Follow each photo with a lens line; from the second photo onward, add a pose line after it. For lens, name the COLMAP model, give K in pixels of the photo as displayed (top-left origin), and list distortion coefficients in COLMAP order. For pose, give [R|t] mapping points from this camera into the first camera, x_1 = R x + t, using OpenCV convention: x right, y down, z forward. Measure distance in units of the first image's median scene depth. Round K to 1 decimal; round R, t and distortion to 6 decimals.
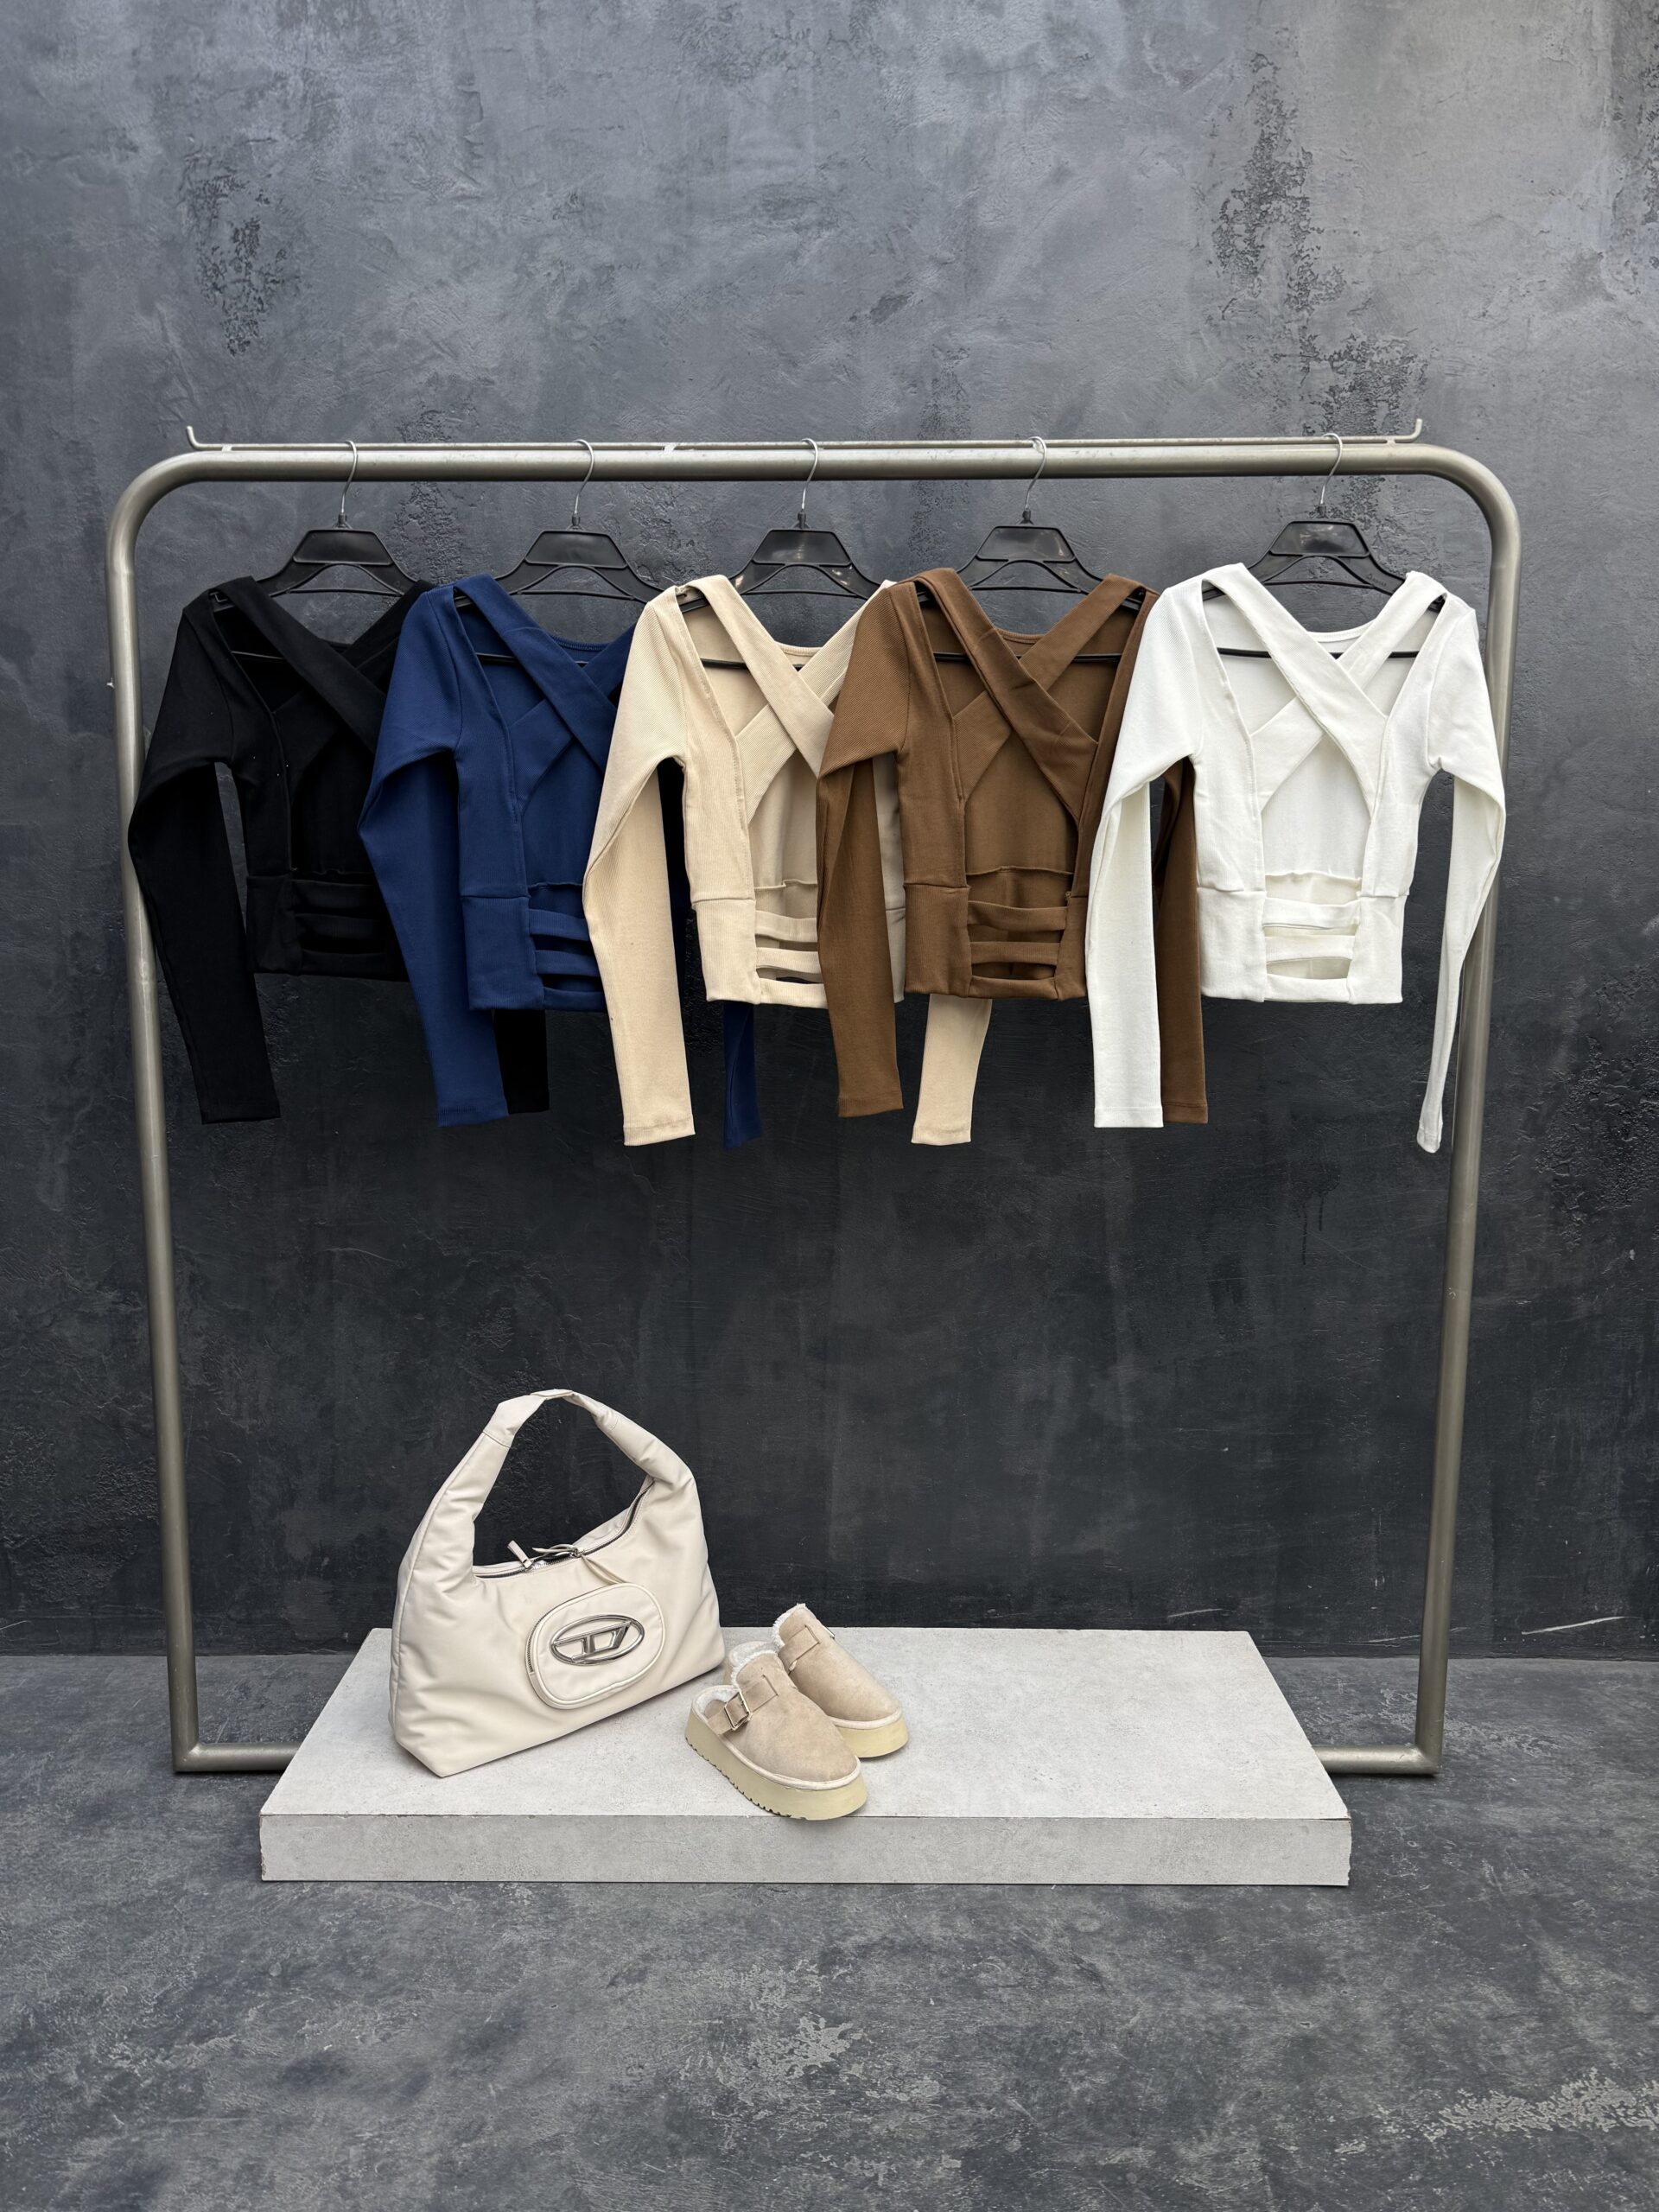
lens RADIAL K [[1601.4, 0, 833.9], [0, 1601.4, 1097.9], [0, 0, 1]] dist [-0.005806, -0.007255]
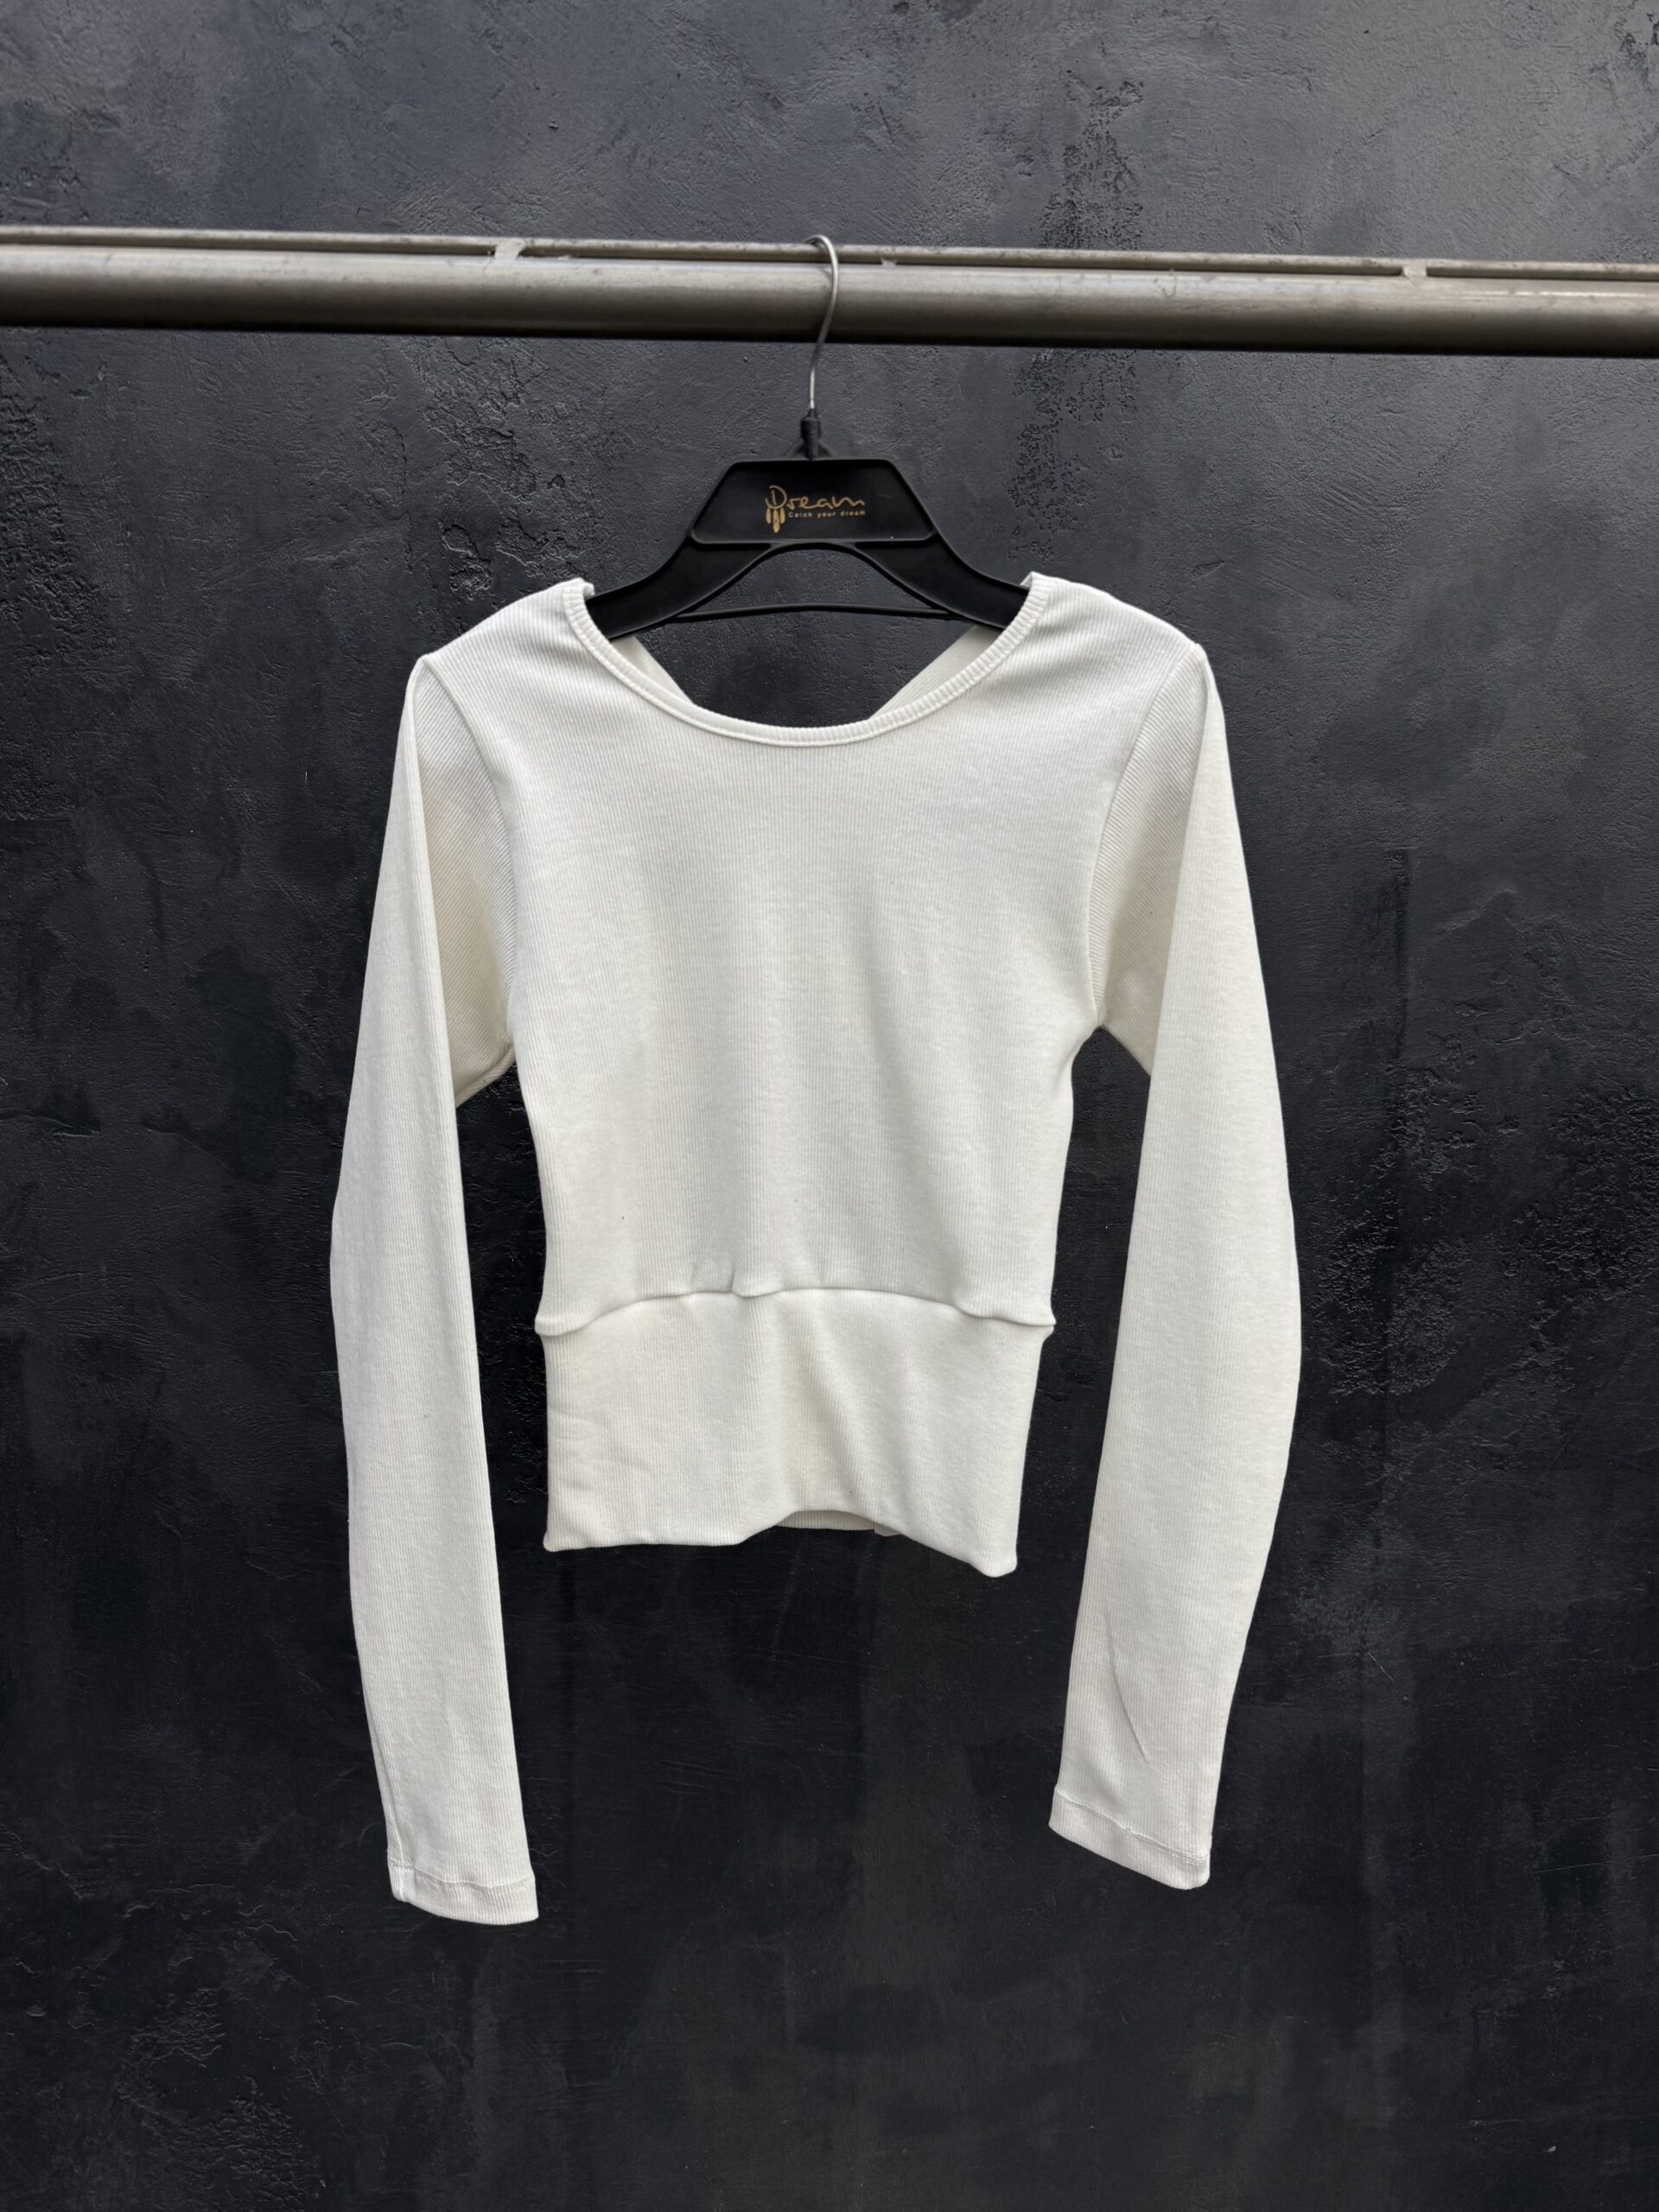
lens RADIAL K [[1618.7, 0, 824.3], [0, 1618.7, 1050.8], [0, 0, 1]] dist [0.000483, -0.014651]
pose [[0.996653, -0.010604, 0.081055, -0.054411], [0.008830, 0.999714, 0.022218, -0.199751], [-0.081267, -0.021428, 0.996462, 0.543631]]
